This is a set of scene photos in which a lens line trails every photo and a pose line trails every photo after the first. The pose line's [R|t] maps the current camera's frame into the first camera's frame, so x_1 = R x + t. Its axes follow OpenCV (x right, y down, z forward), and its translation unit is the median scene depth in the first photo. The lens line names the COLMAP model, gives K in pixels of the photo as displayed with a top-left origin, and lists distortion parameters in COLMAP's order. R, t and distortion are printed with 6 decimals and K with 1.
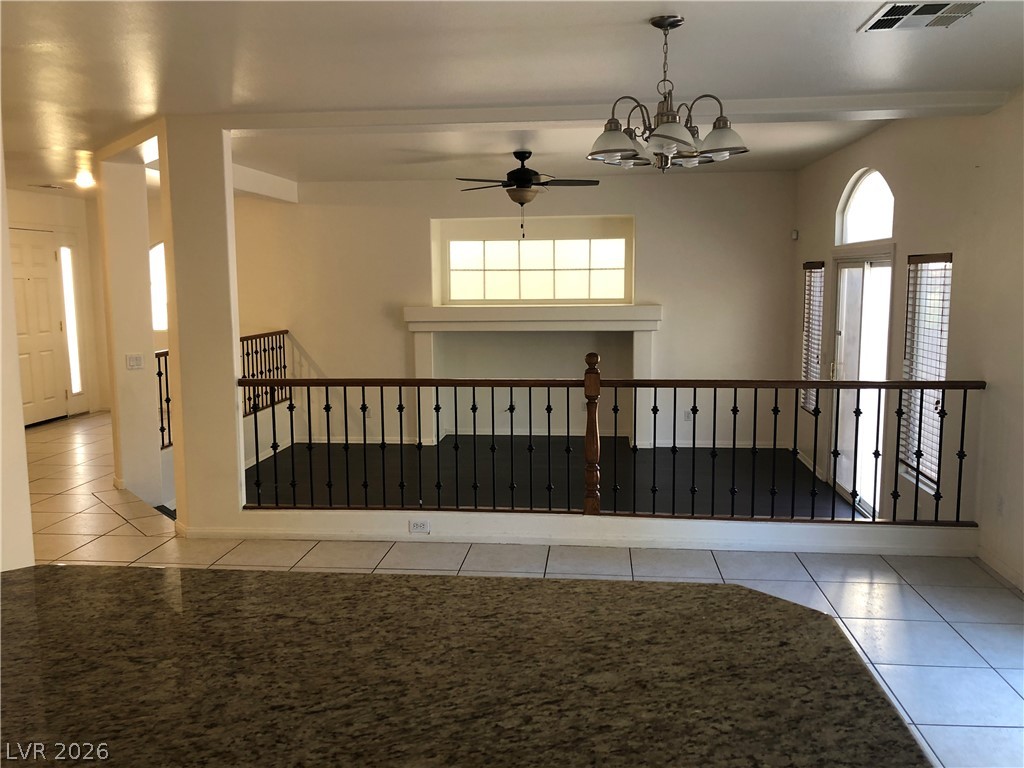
lens RADIAL K [[839.5, 0, 513.8], [0, 839.5, 375.8], [0, 0, 1]] dist [0.014505, 0.005055]
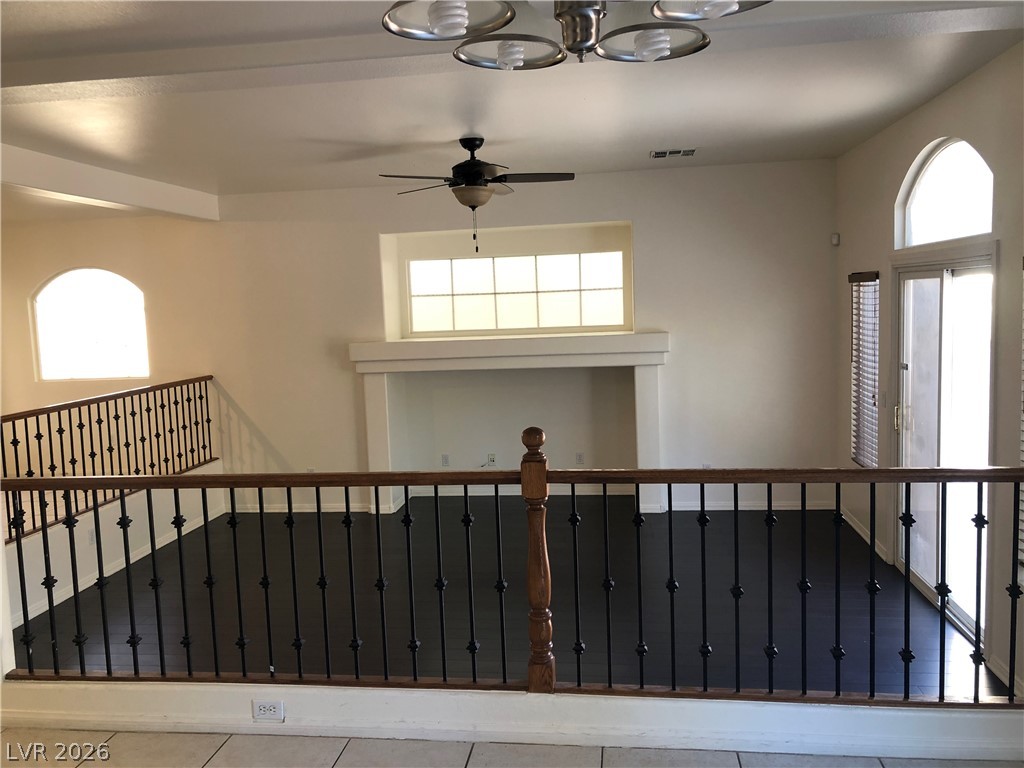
lens RADIAL K [[839.5, 0, 513.8], [0, 839.5, 375.8], [0, 0, 1]] dist [0.014505, 0.005055]
pose [[0.999181, -0.026946, -0.030201, 0.057049], [0.026176, 0.999329, -0.025625, -0.029038], [0.030871, 0.024814, 0.999215, 0.219483]]
